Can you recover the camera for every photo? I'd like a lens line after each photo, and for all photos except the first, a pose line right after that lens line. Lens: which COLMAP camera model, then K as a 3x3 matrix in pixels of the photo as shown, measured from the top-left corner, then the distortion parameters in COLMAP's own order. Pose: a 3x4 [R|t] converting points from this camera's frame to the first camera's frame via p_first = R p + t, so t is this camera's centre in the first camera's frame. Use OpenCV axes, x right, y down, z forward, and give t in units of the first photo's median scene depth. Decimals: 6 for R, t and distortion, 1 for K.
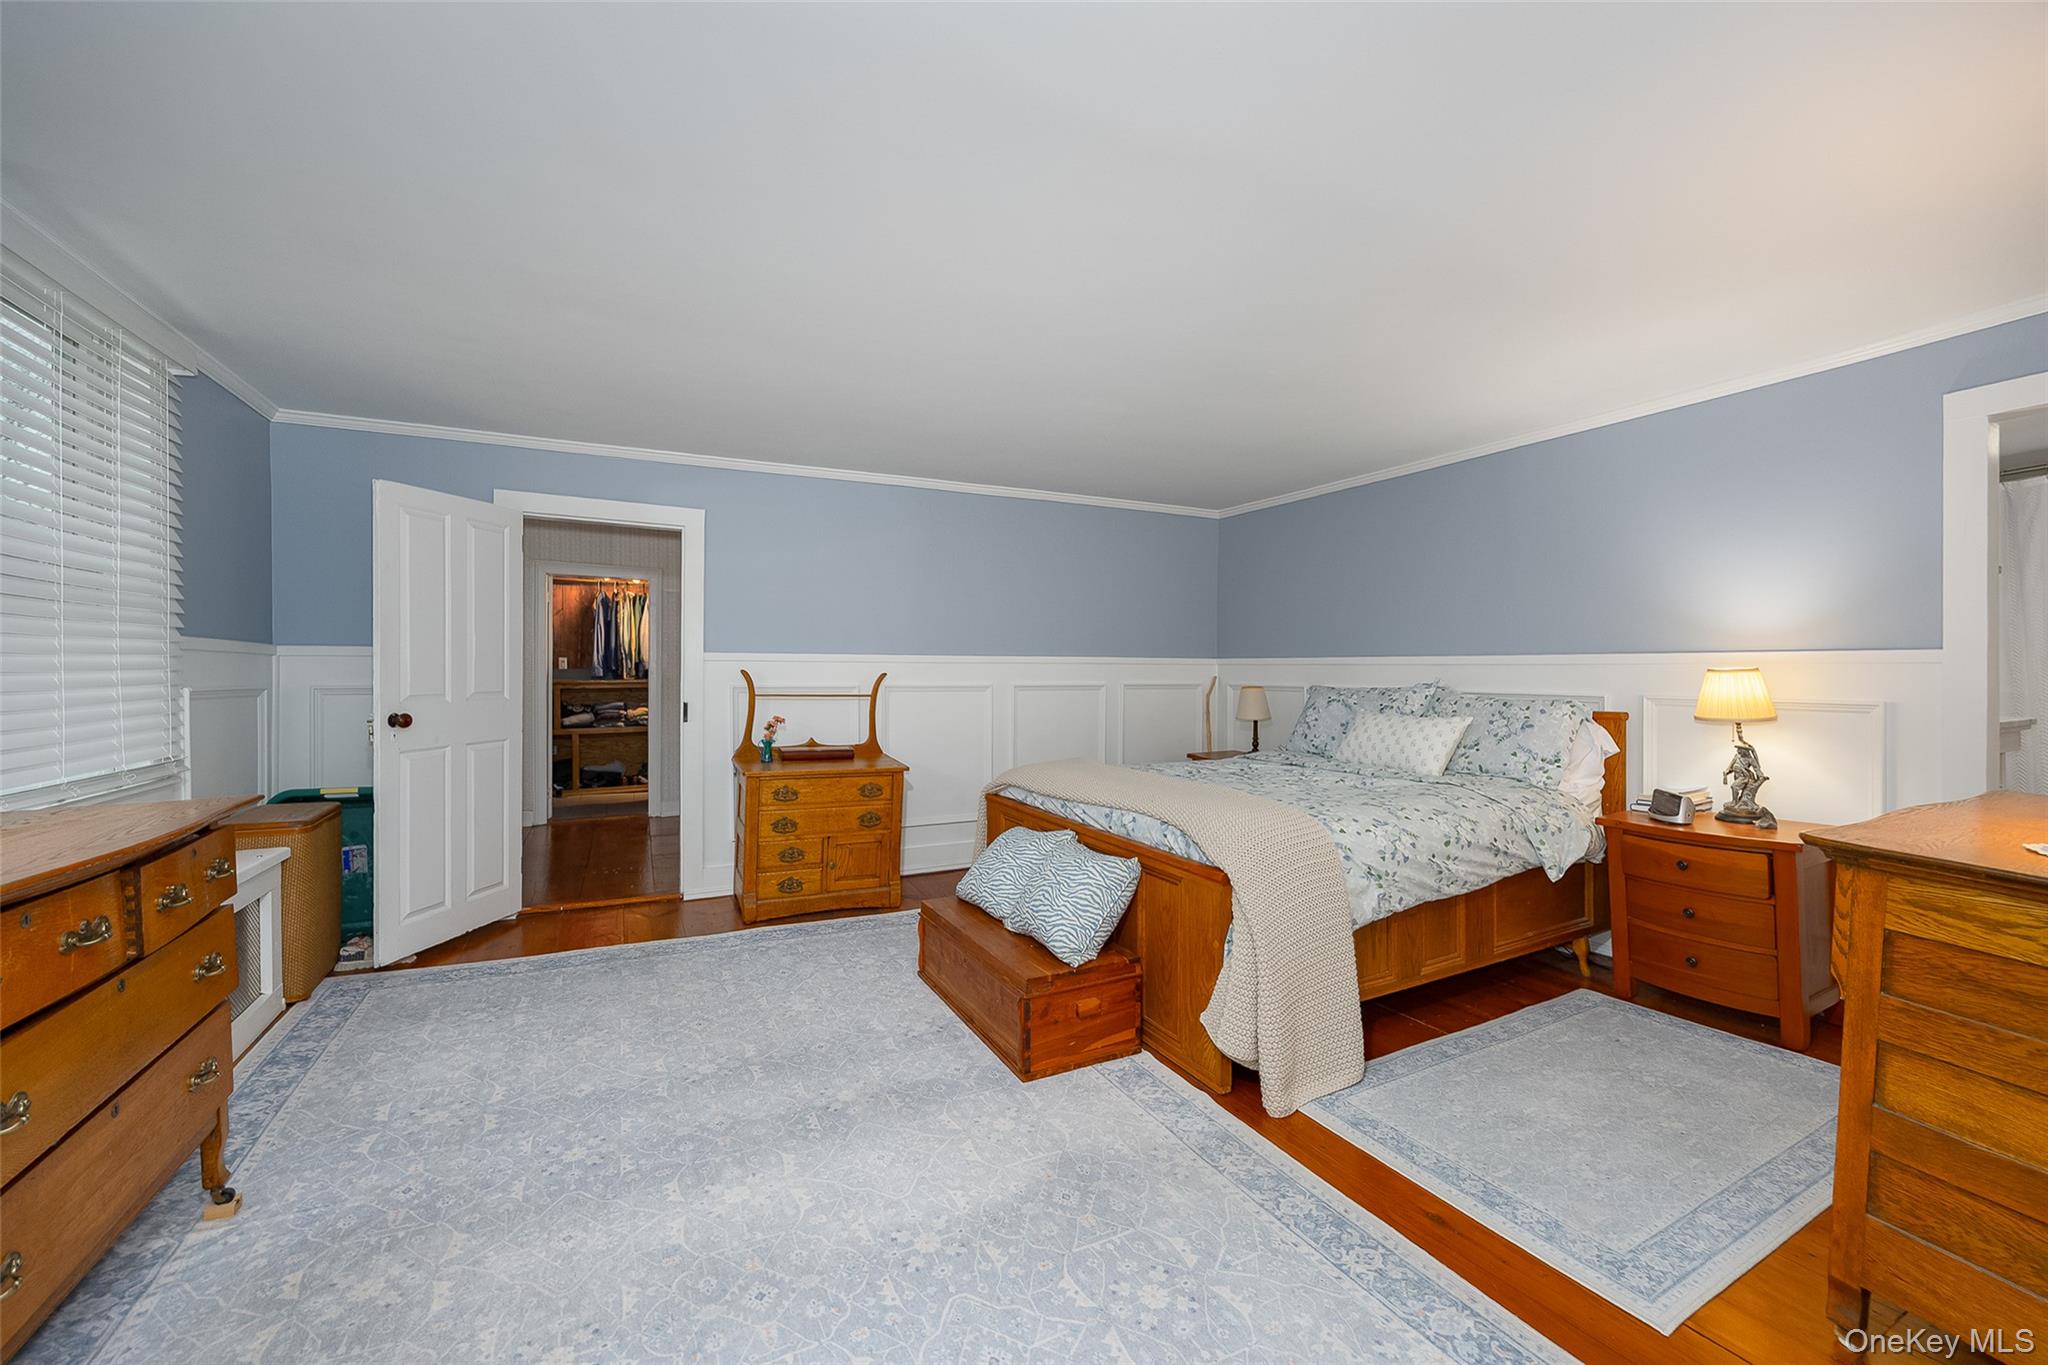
lens RADIAL K [[816.6, 0, 1019.3], [0, 816.6, 673.0], [0, 0, 1]] dist [-0.001365, -0.000213]
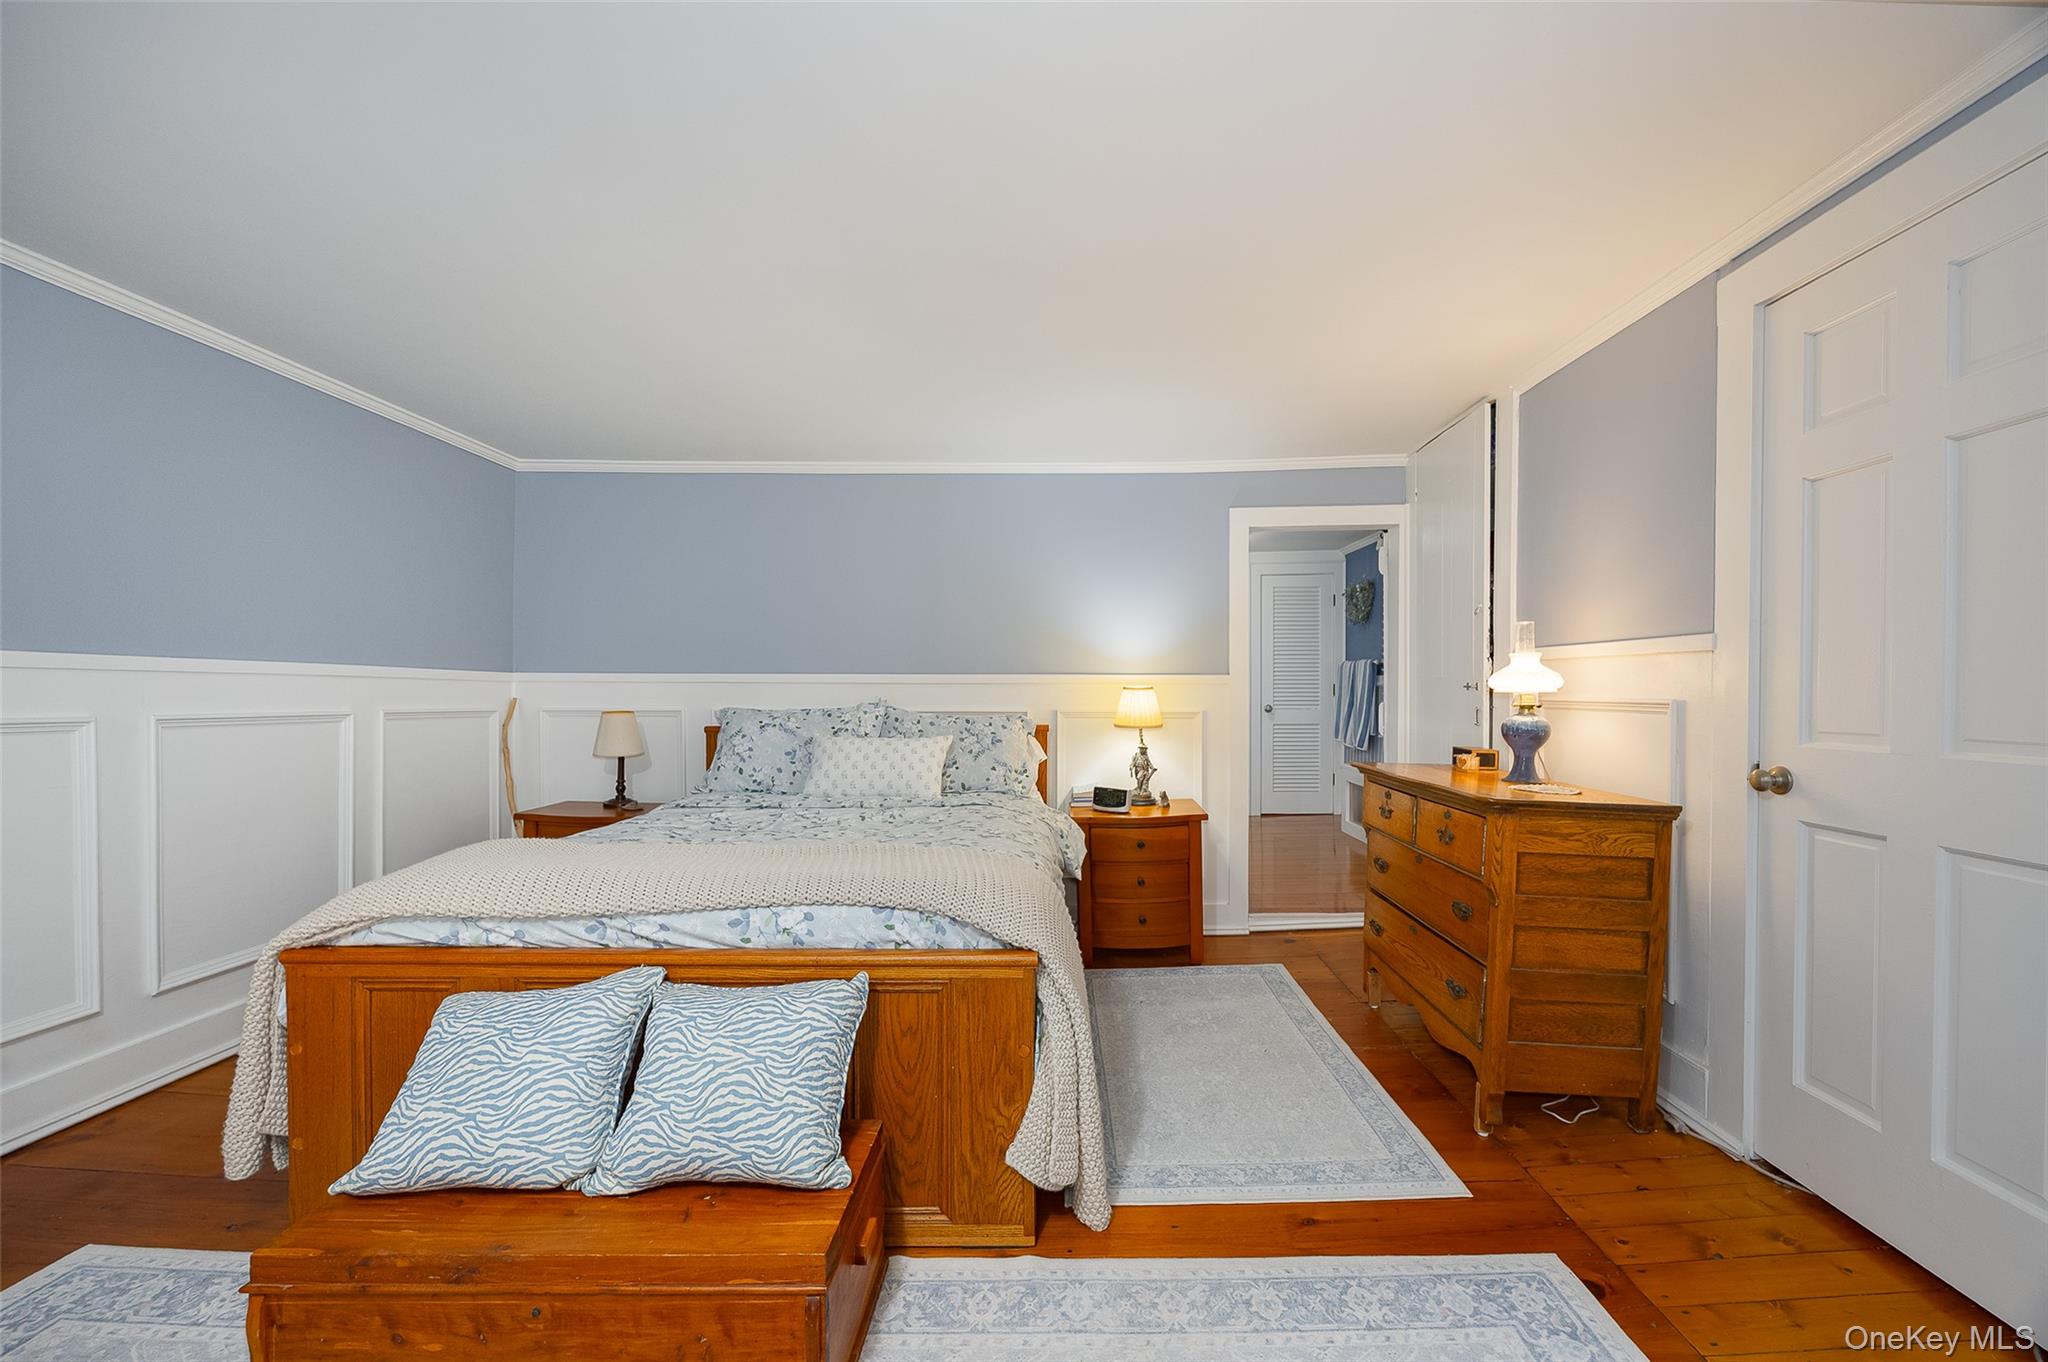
lens RADIAL K [[816.6, 0, 1076.9], [0, 816.6, 704.2], [0, 0, 1]] dist [-0.001365, -0.000213]
pose [[0.443626, -0.012117, 0.896130, -0.324568], [0.004782, 0.999926, 0.011154, 0.006509], [-0.896199, -0.000662, 0.443651, 0.504350]]
